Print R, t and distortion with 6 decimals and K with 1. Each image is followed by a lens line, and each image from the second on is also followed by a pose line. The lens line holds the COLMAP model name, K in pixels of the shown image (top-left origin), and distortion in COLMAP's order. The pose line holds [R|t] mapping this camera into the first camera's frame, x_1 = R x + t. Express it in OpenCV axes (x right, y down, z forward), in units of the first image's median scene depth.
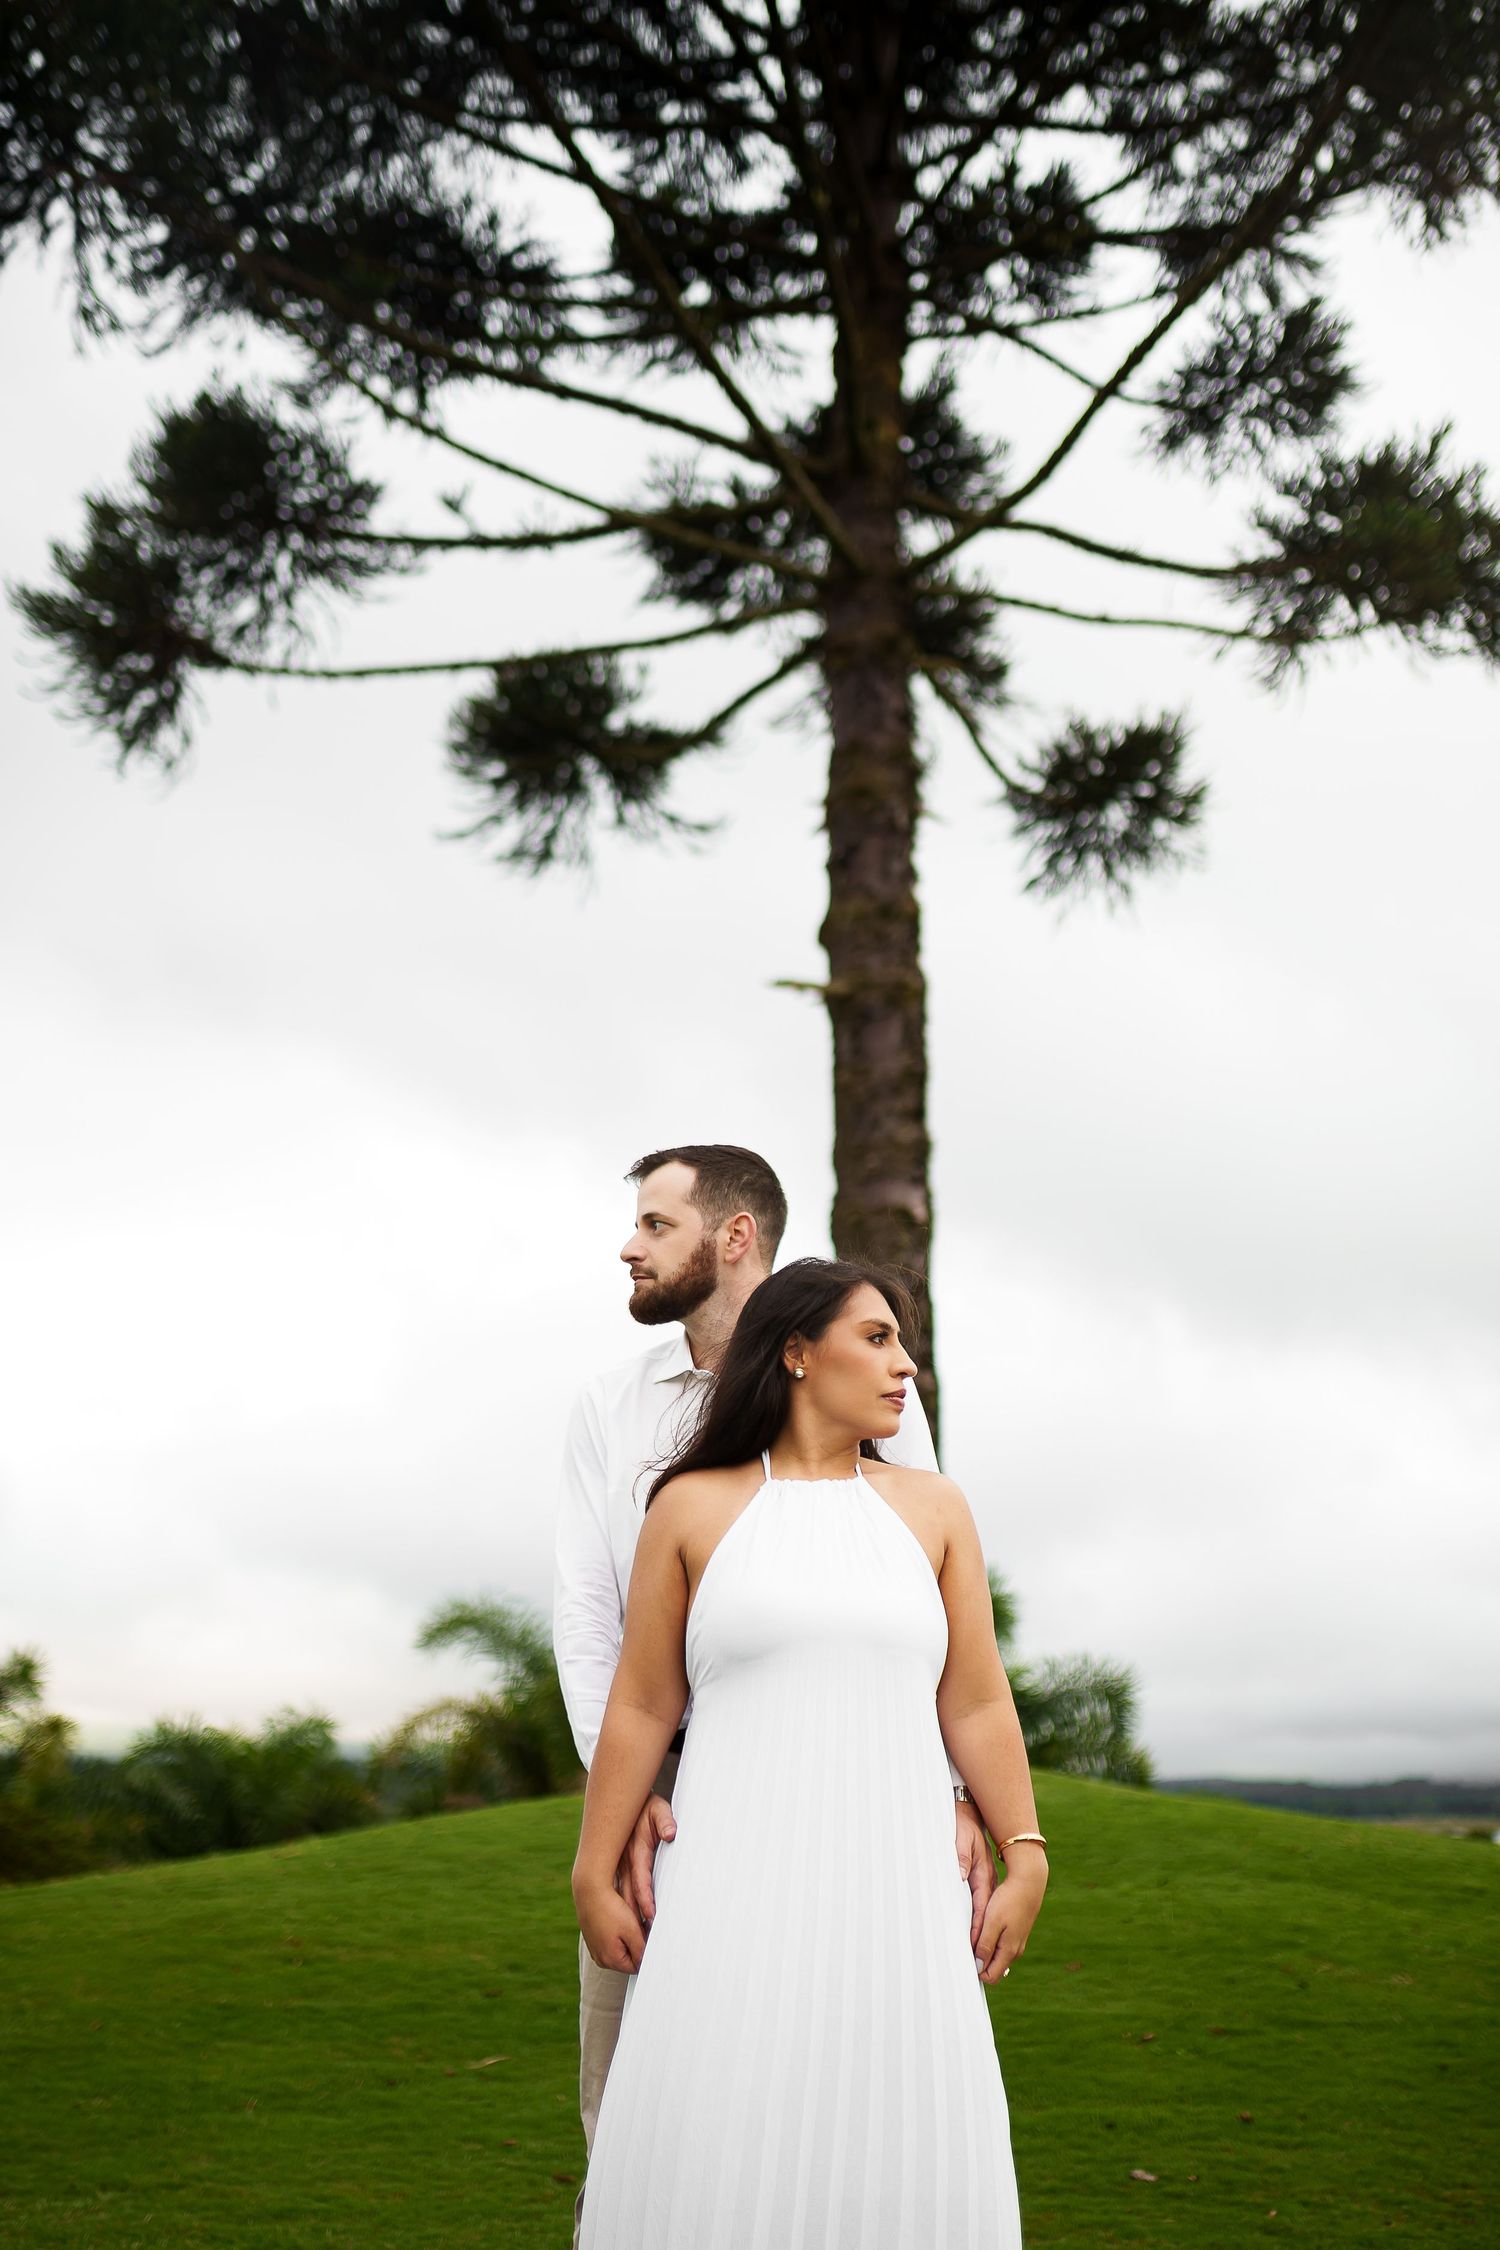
lens RADIAL K [[2472.3, 0, 750.0], [0, 2472.3, 1125.0], [0, 0, 1]] dist [-0.058420, 0.128514]
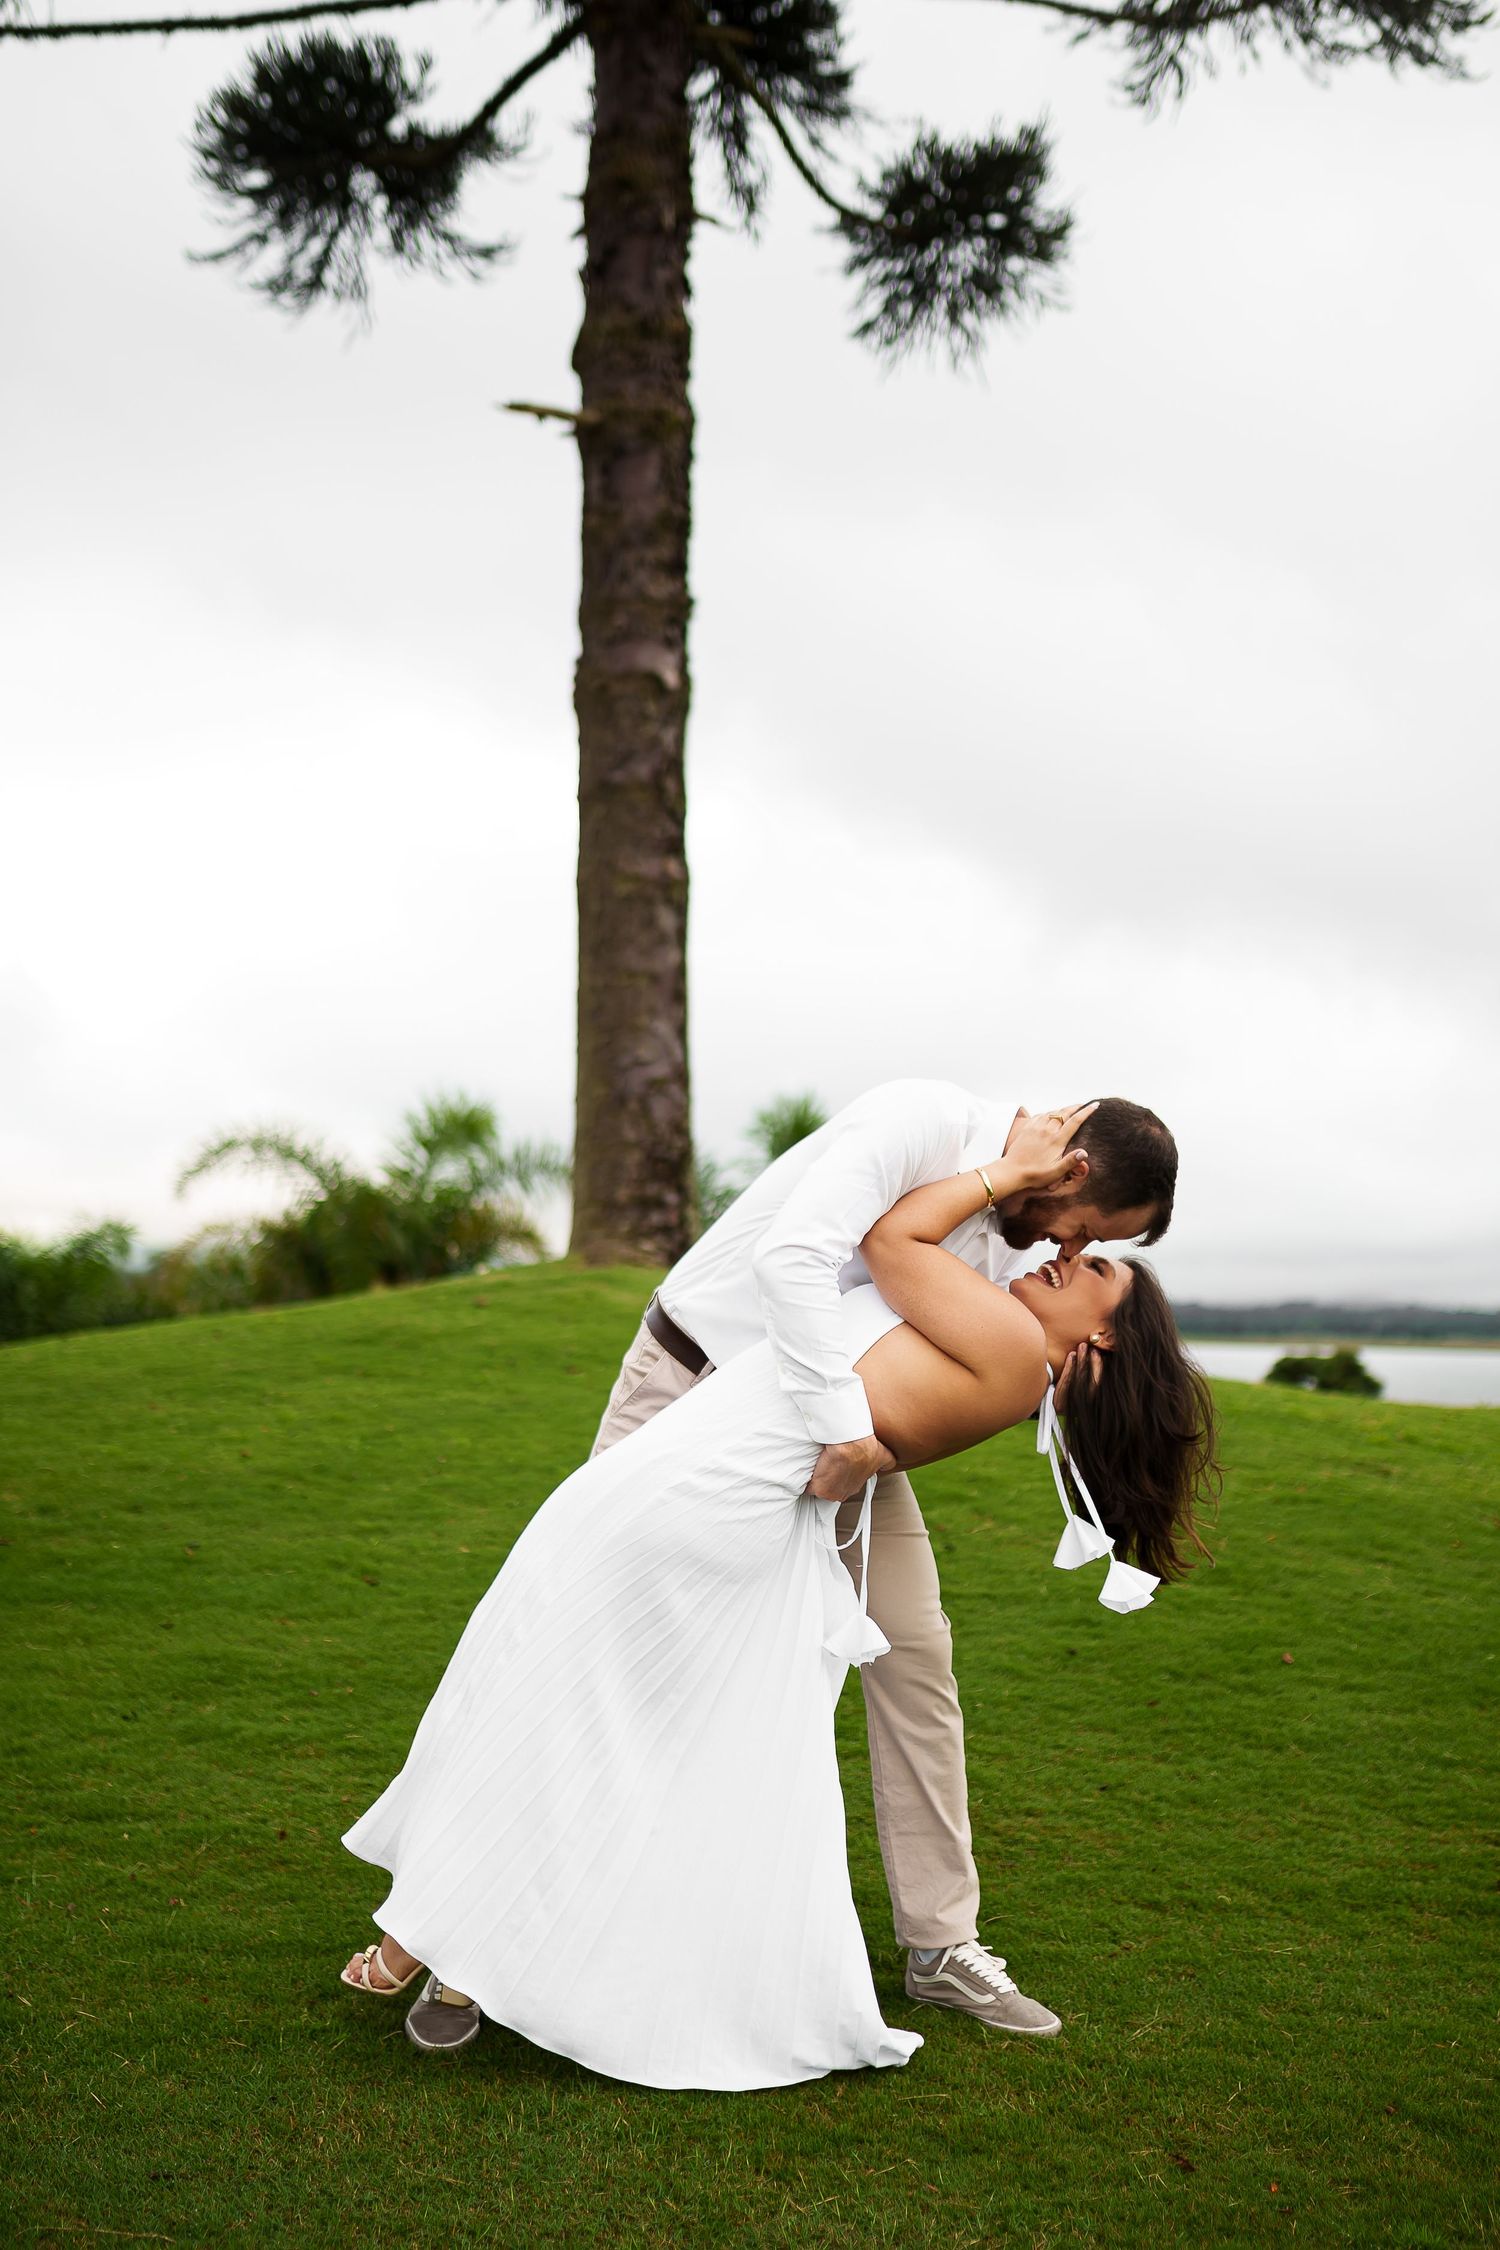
lens RADIAL K [[2346.0, 0, 732.1], [0, 2346.0, 1133.1], [0, 0, 1]] dist [0.011978, -0.022134]
pose [[0.999852, 0.015402, -0.007628, 0.093406], [-0.013666, 0.981575, 0.190587, 0.032505], [0.010423, -0.190455, 0.981641, 0.135884]]
